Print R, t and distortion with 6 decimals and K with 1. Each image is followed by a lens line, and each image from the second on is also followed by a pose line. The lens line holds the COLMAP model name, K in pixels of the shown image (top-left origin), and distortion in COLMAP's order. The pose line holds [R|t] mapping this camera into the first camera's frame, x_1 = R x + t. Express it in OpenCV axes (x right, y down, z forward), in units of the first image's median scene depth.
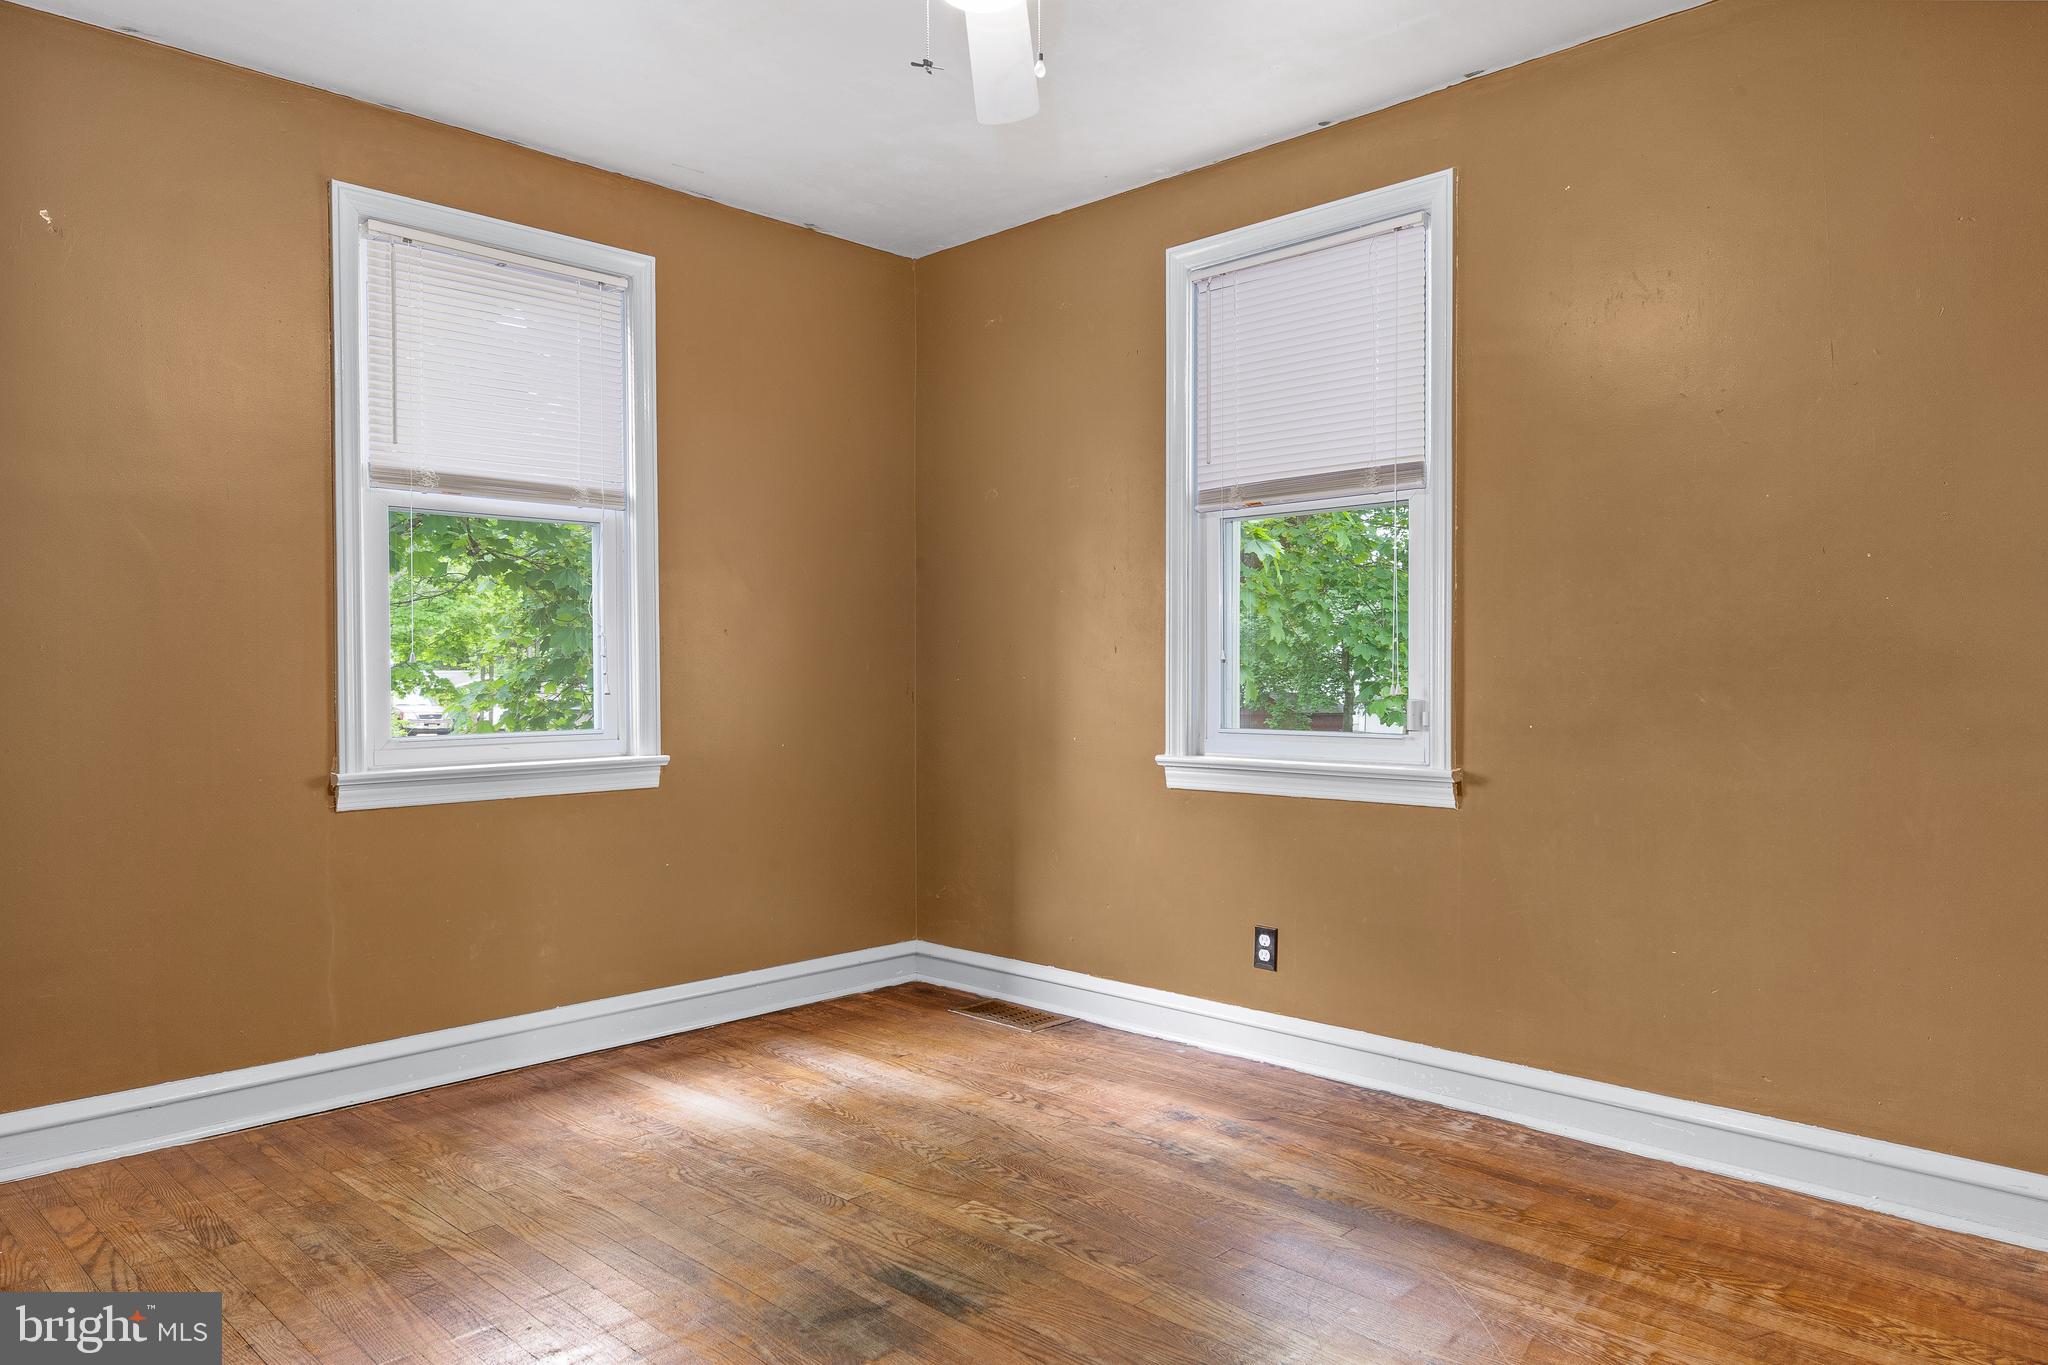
lens RADIAL K [[1338.7, 0, 1032.2], [0, 1338.7, 691.1], [0, 0, 1]] dist [0.017223, -0.005704]
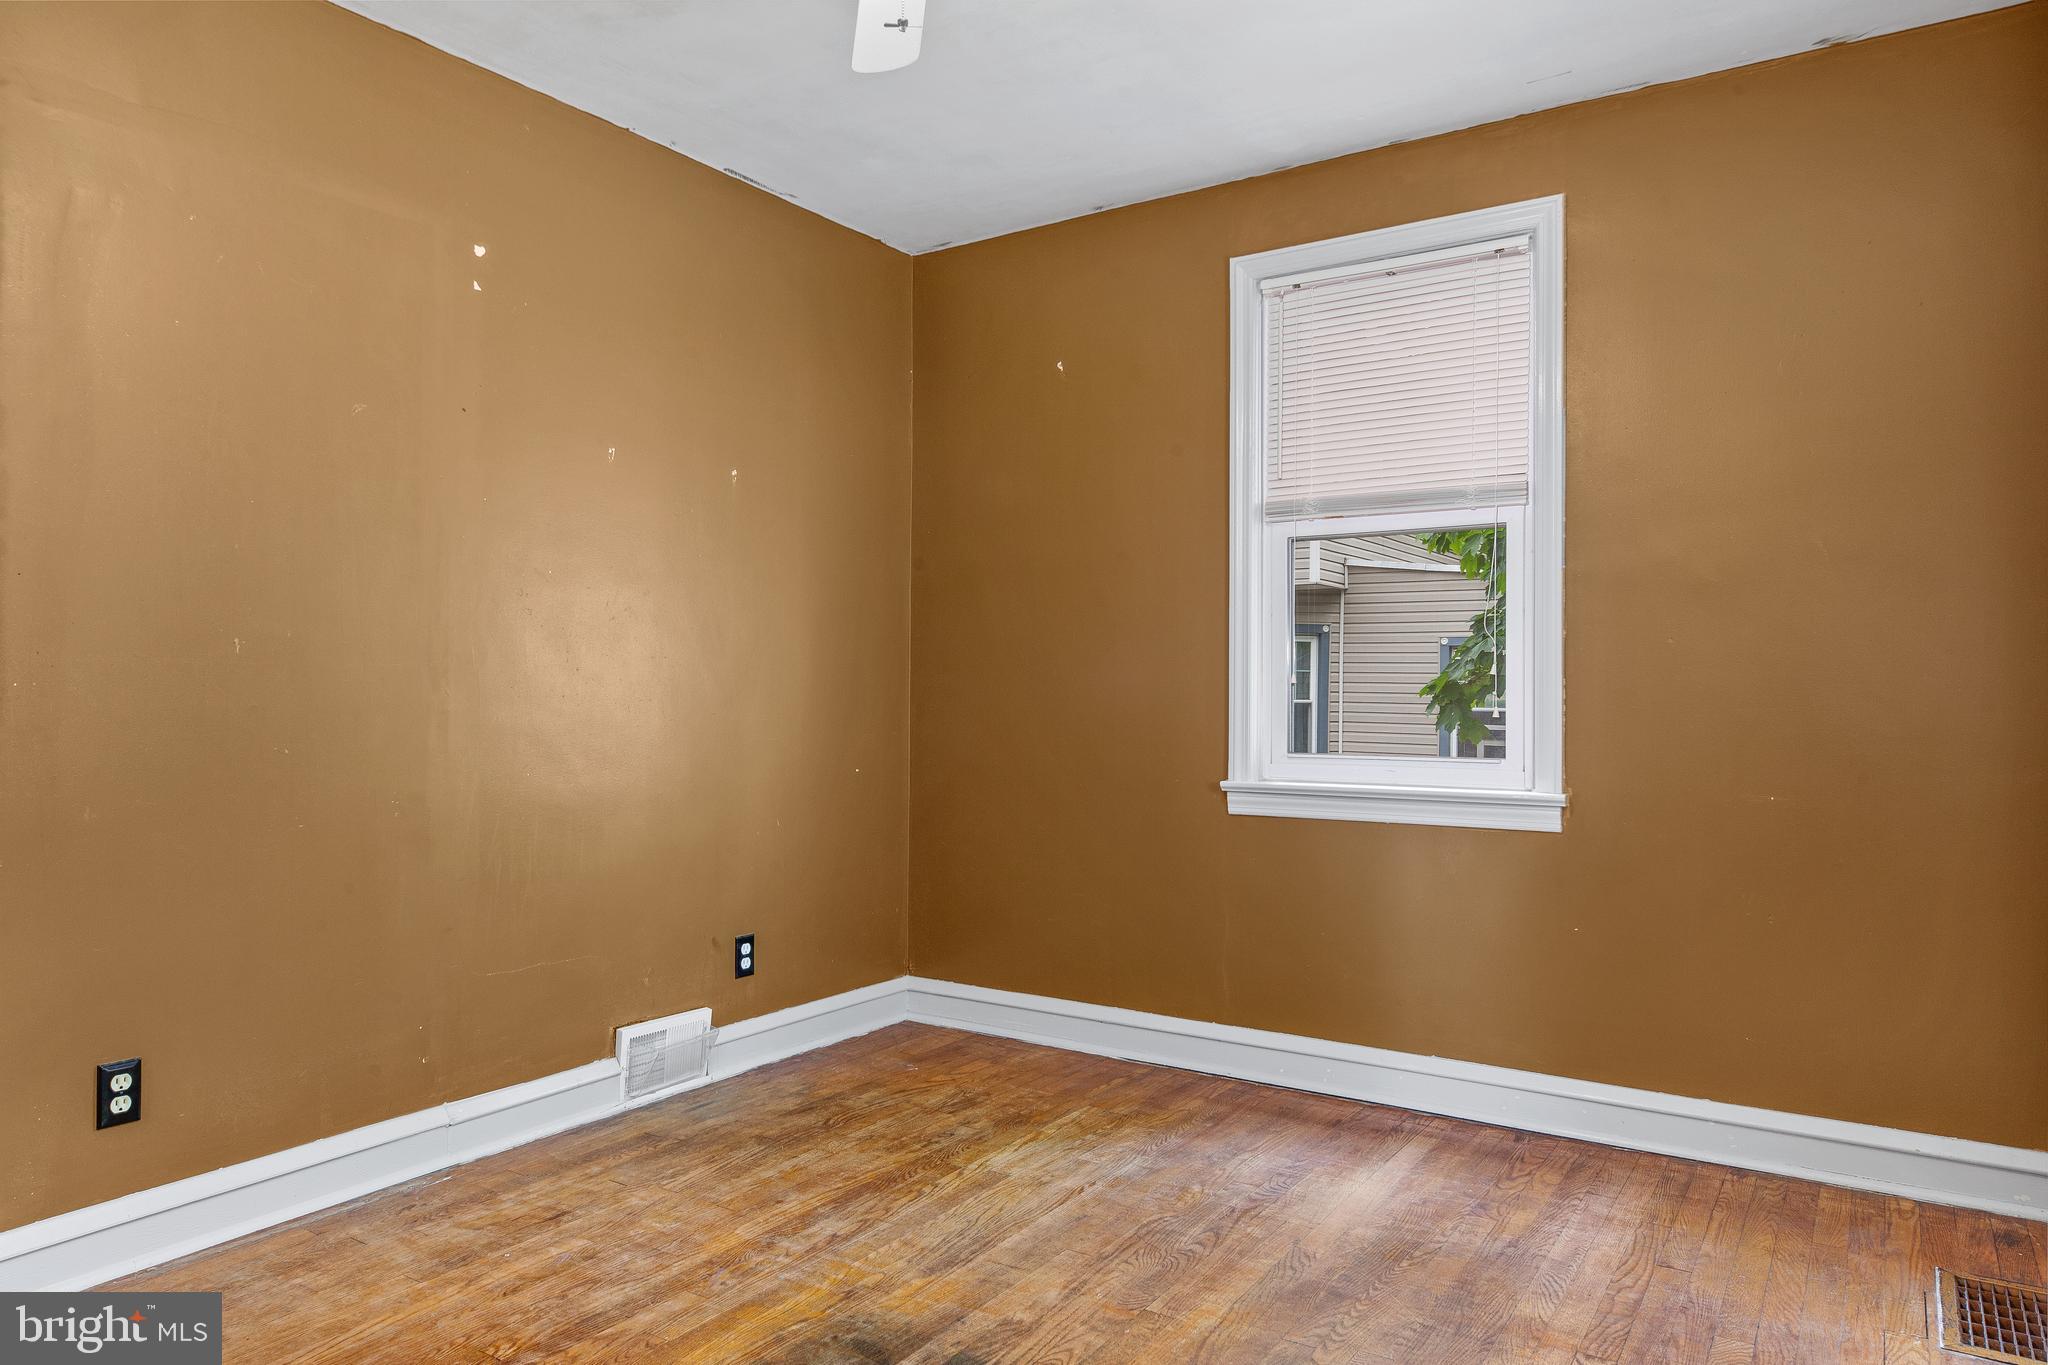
lens RADIAL K [[1338.7, 0, 1025.4], [0, 1338.7, 686.9], [0, 0, 1]] dist [0.017223, -0.005704]
pose [[0.193567, 0.000291, -0.981087, 0.548473], [-0.021206, 0.999768, -0.003887, -0.009040], [0.980858, 0.021557, 0.193528, 0.600961]]
